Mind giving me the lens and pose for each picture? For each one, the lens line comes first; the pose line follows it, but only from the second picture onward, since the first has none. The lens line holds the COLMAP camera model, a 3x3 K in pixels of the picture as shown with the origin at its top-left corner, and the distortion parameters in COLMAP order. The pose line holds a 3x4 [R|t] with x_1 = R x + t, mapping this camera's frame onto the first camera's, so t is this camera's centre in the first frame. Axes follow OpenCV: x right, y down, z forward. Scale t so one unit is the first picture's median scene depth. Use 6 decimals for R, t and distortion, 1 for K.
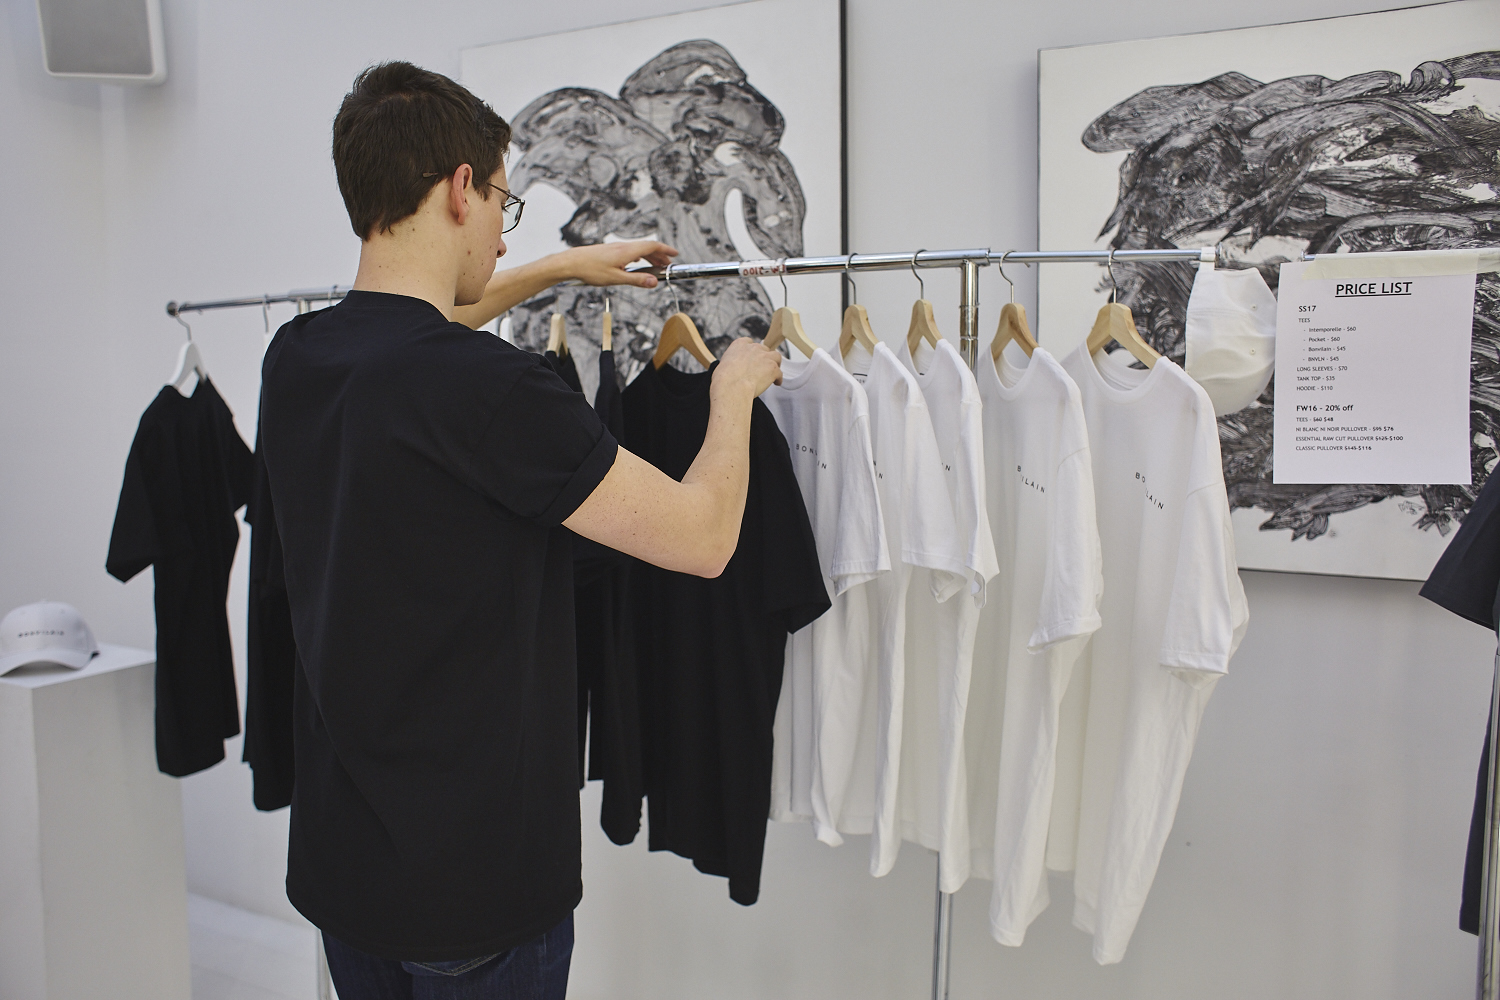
lens RADIAL K [[1190.6, 0, 750.4], [0, 1190.6, 497.9], [0, 0, 1]] dist [-0.050495, 0.022784]
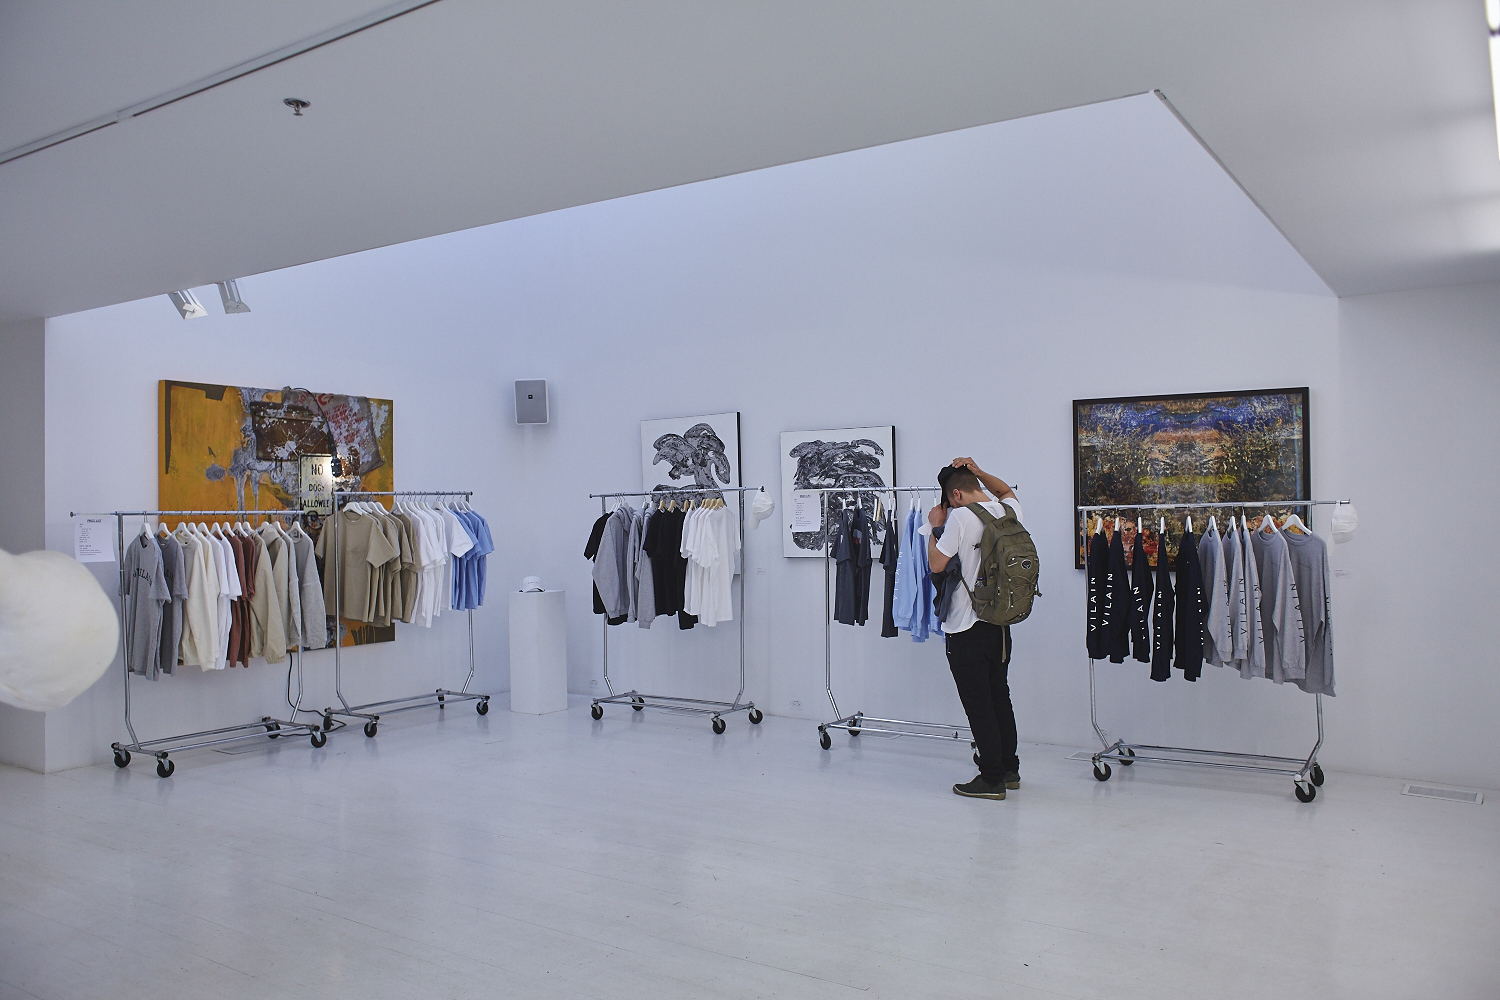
lens RADIAL K [[1190.6, 0, 750.4], [0, 1190.6, 501.0], [0, 0, 1]] dist [-0.050495, 0.022784]
pose [[0.990578, -0.025490, -0.134553, 0.626538], [0.013322, 0.995801, -0.090569, 0.208632], [0.136297, 0.087923, 0.986759, -2.778012]]
